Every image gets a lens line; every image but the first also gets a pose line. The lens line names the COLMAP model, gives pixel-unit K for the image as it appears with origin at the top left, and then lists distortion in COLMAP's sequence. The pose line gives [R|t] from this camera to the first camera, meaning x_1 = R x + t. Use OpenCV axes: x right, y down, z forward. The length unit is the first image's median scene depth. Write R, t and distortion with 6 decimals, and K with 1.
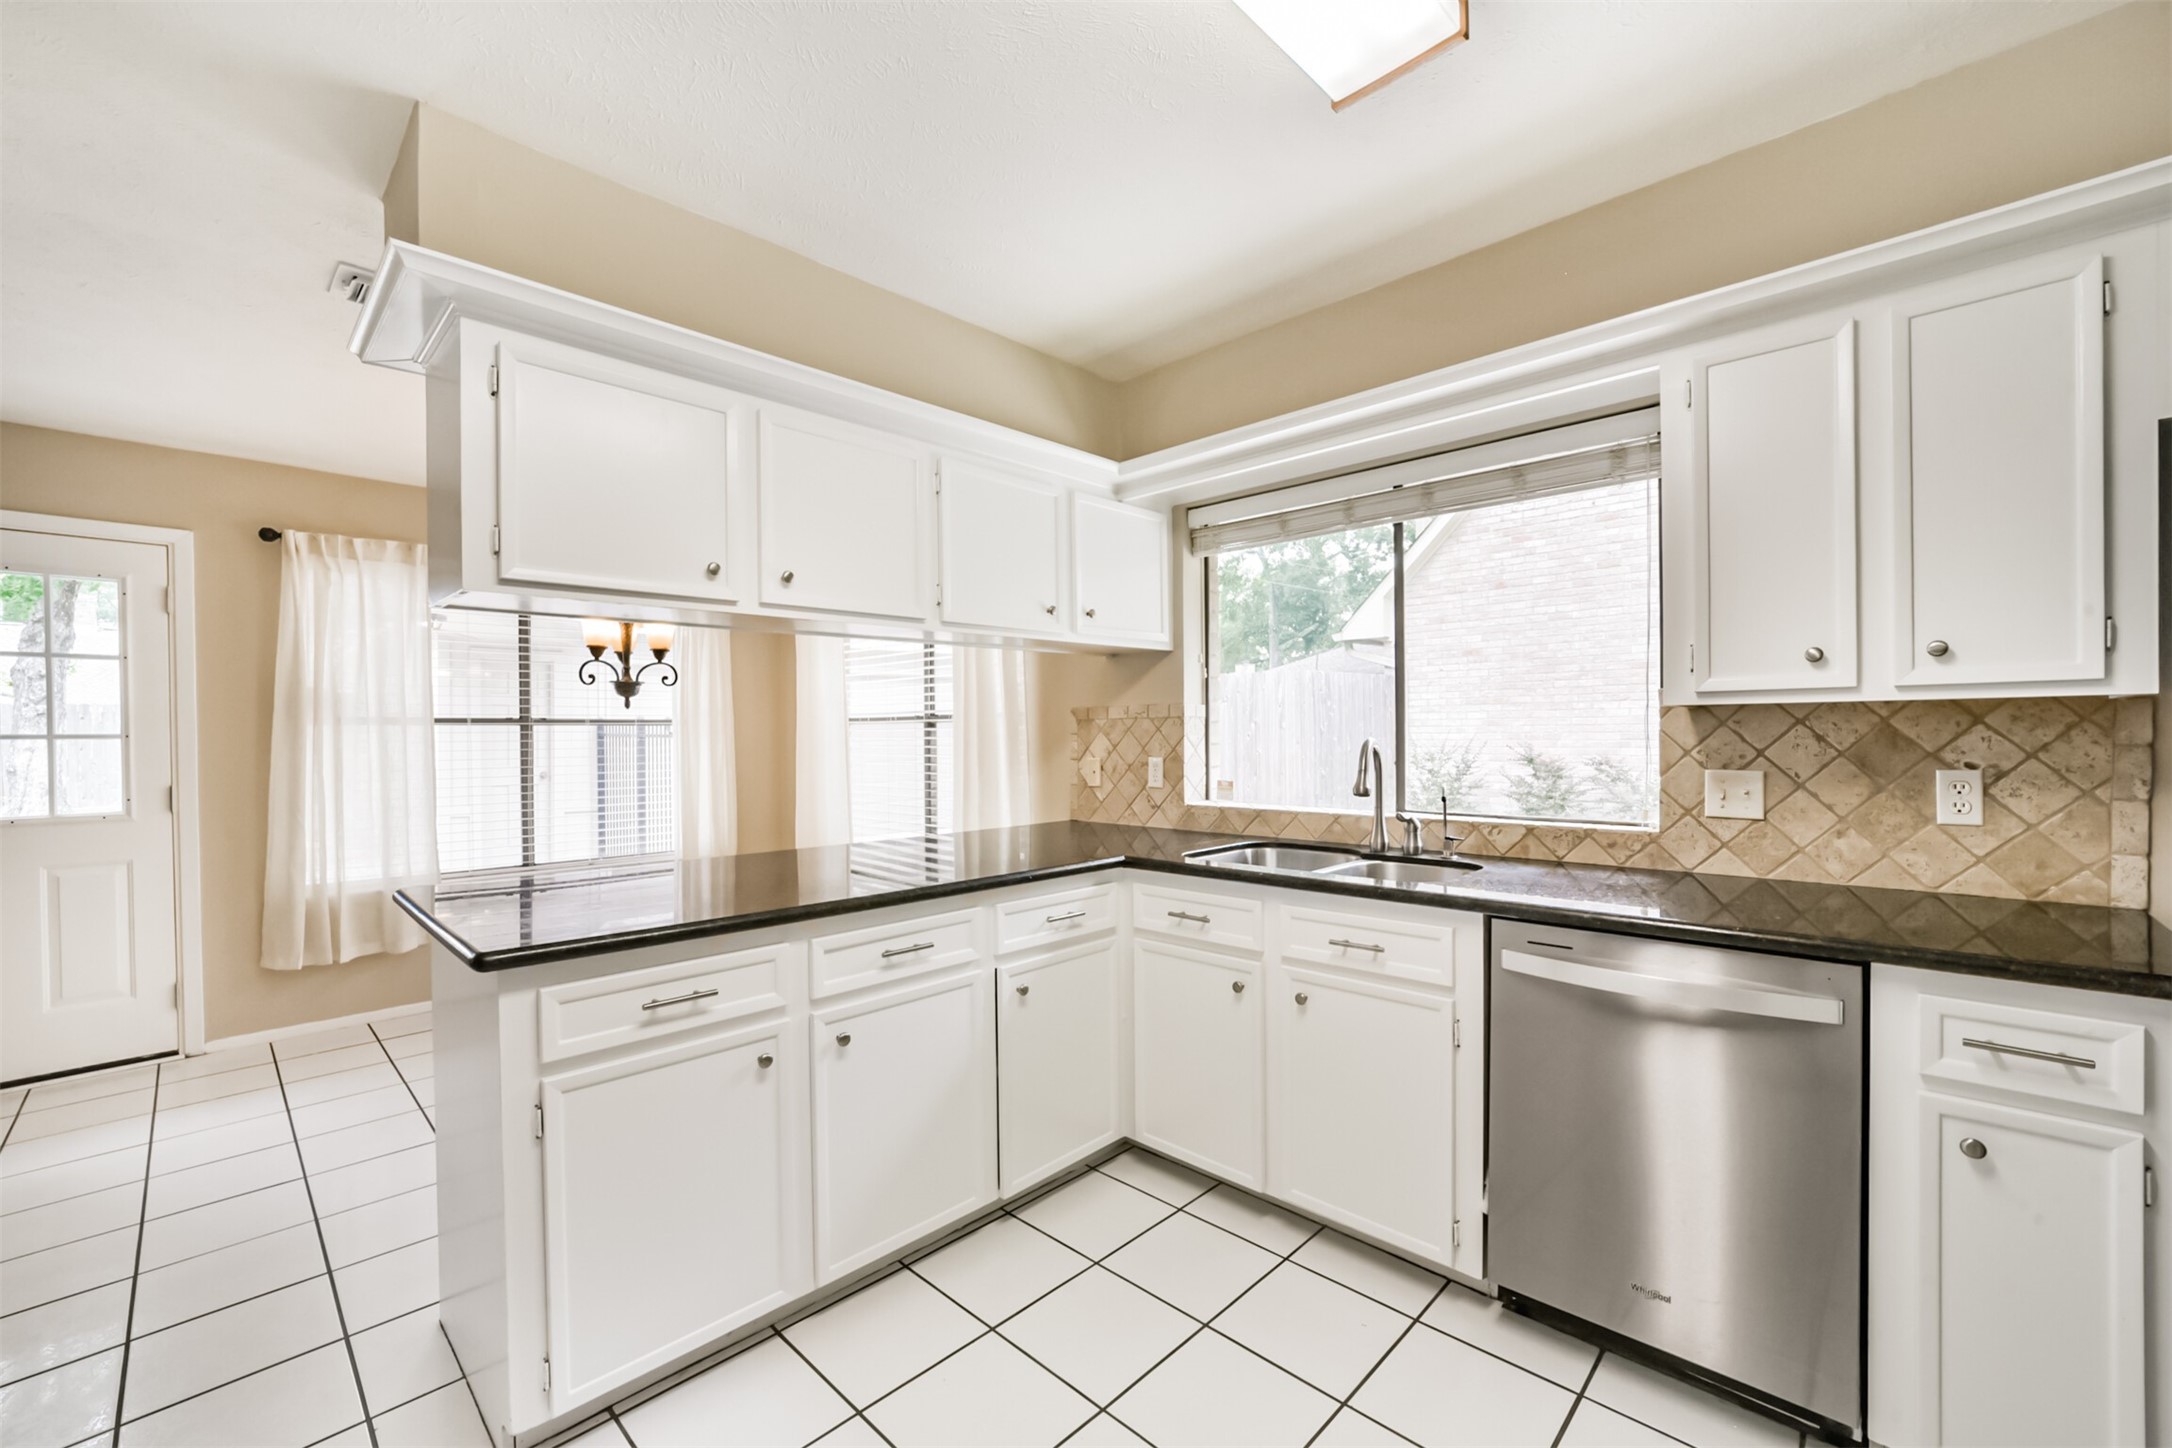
lens RADIAL K [[873.2, 0, 1088.7], [0, 873.2, 741.2], [0, 0, 1]] dist [-0.022026, 0.000417]
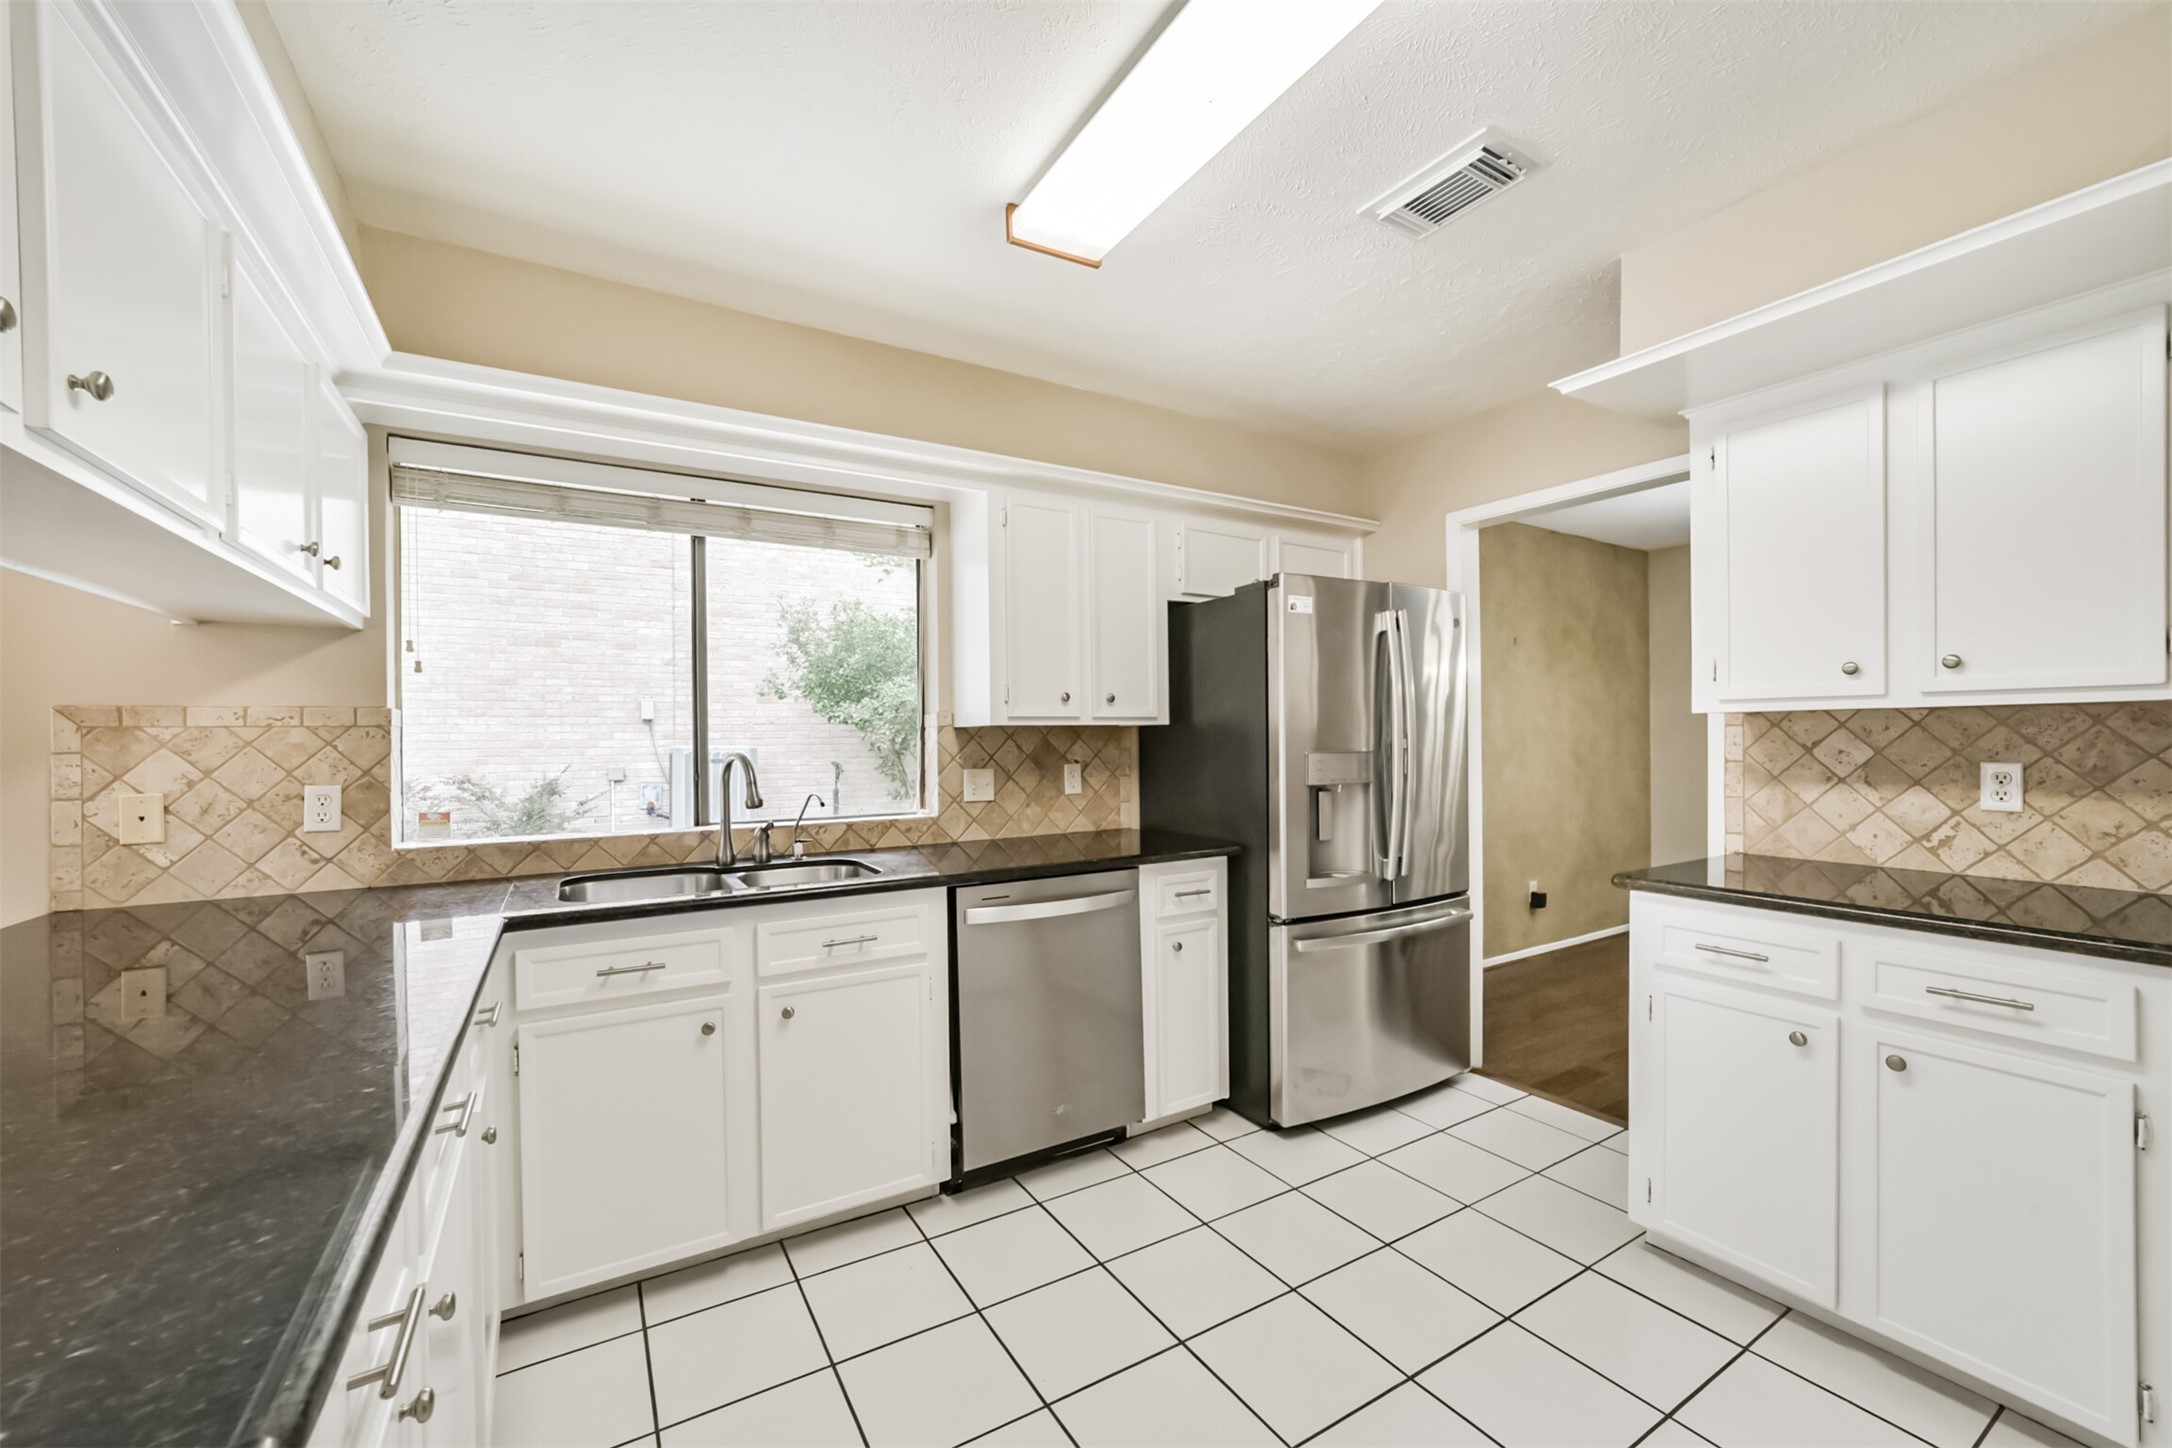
lens RADIAL K [[857.7, 0, 1091.4], [0, 857.7, 739.3], [0, 0, 1]] dist [-0.025464, 0.009564]
pose [[0.253076, 0.004578, 0.967435, -0.497017], [0.017494, 0.999804, -0.009308, -0.000771], [-0.967288, 0.019280, 0.252947, 0.336707]]
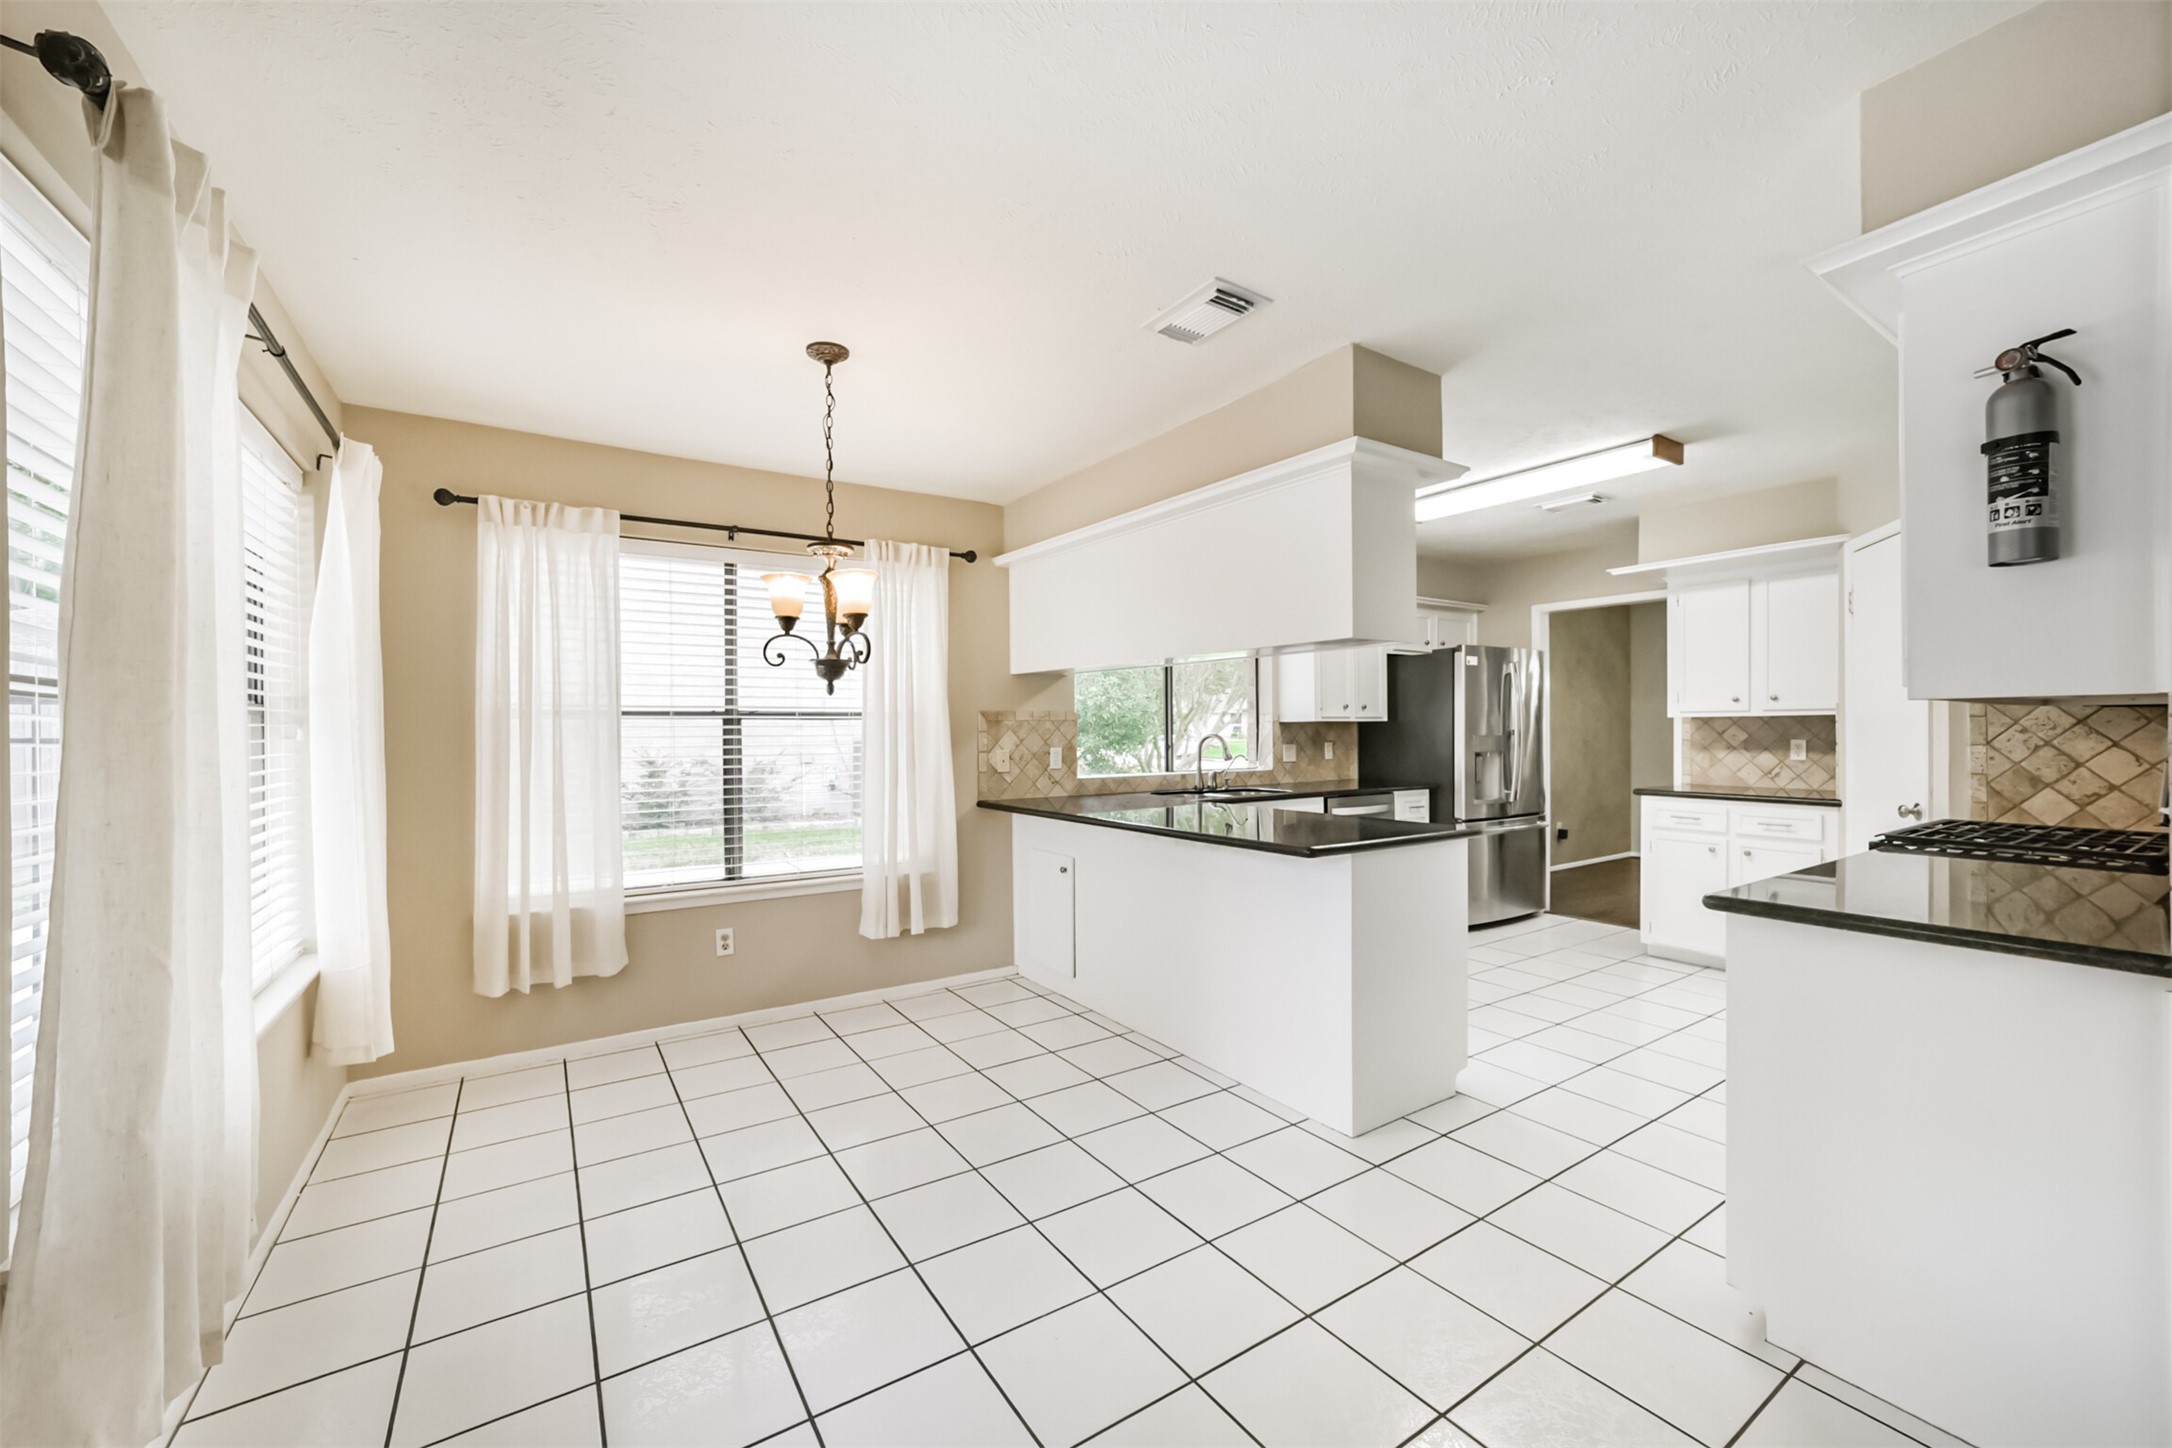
lens RADIAL K [[847.7, 0, 1090.0], [0, 847.7, 735.4], [0, 0, 1]] dist [-0.021826, 0.010222]
pose [[0.220264, 0.002171, 0.975438, -1.589717], [0.013434, 0.999896, -0.005259, 0.007525], [-0.975348, 0.014262, 0.220212, 0.795540]]
